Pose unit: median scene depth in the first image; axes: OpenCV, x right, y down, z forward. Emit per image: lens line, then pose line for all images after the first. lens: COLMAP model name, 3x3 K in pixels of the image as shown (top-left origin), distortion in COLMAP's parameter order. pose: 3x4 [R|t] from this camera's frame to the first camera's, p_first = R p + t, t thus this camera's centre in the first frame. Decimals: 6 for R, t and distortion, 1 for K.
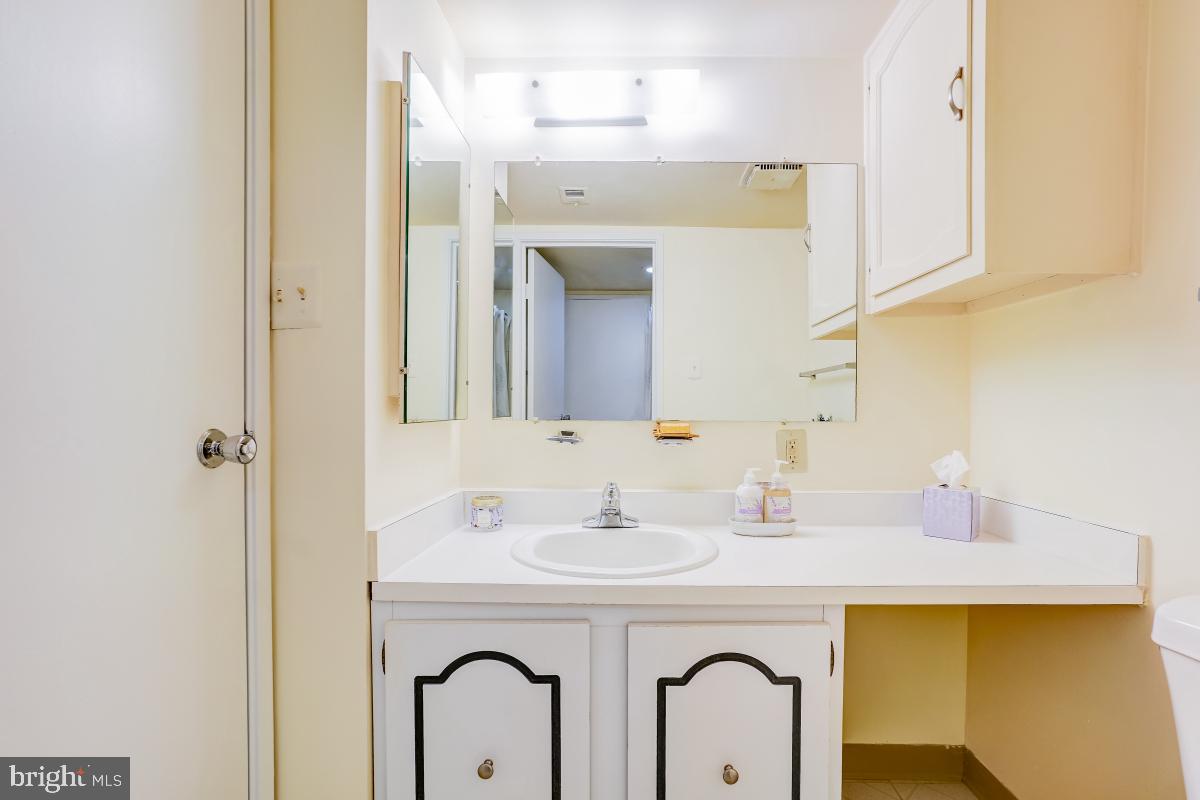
lens RADIAL K [[568.0, 0, 609.7], [0, 568.0, 401.5], [0, 0, 1]] dist [-0.011344, 0.000549]
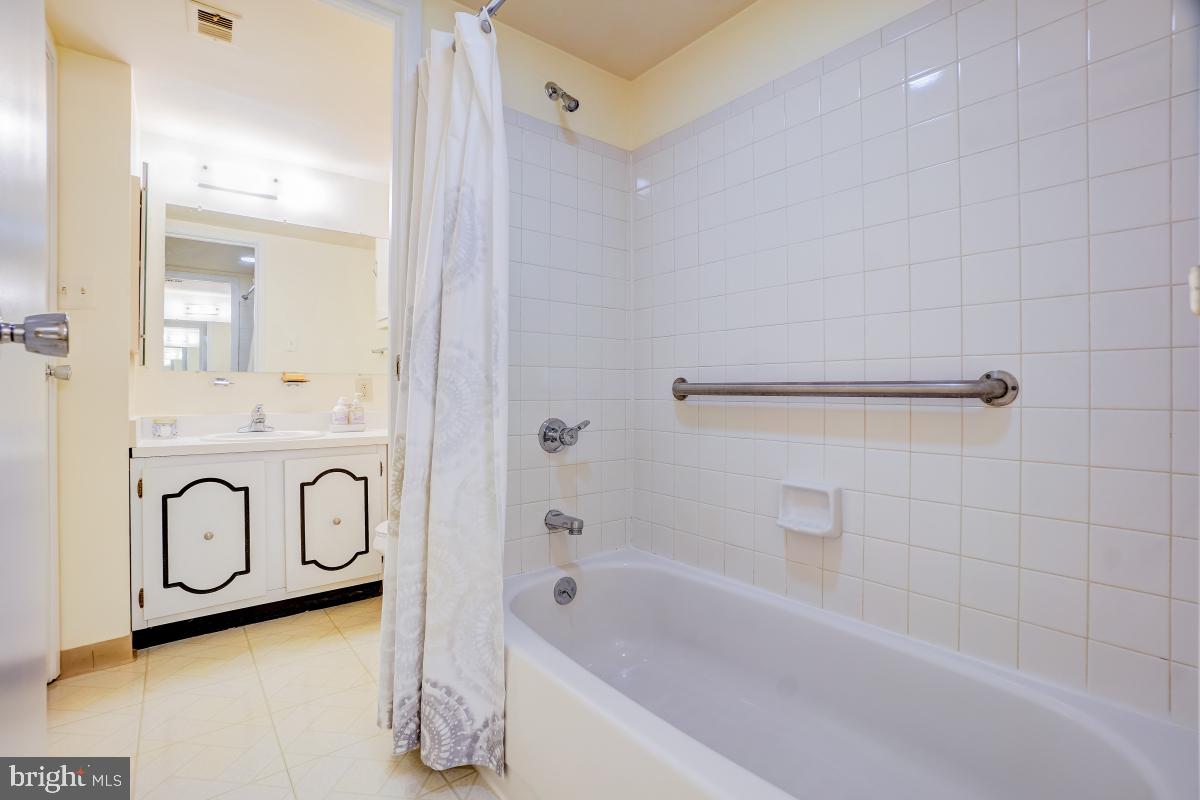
lens RADIAL K [[568.0, 0, 605.2], [0, 568.0, 389.7], [0, 0, 1]] dist [-0.011344, 0.000549]
pose [[0.761655, -0.006117, 0.647954, -0.444478], [-0.001398, 0.999938, 0.011084, 0.103873], [-0.647981, -0.009348, 0.761599, -1.466436]]
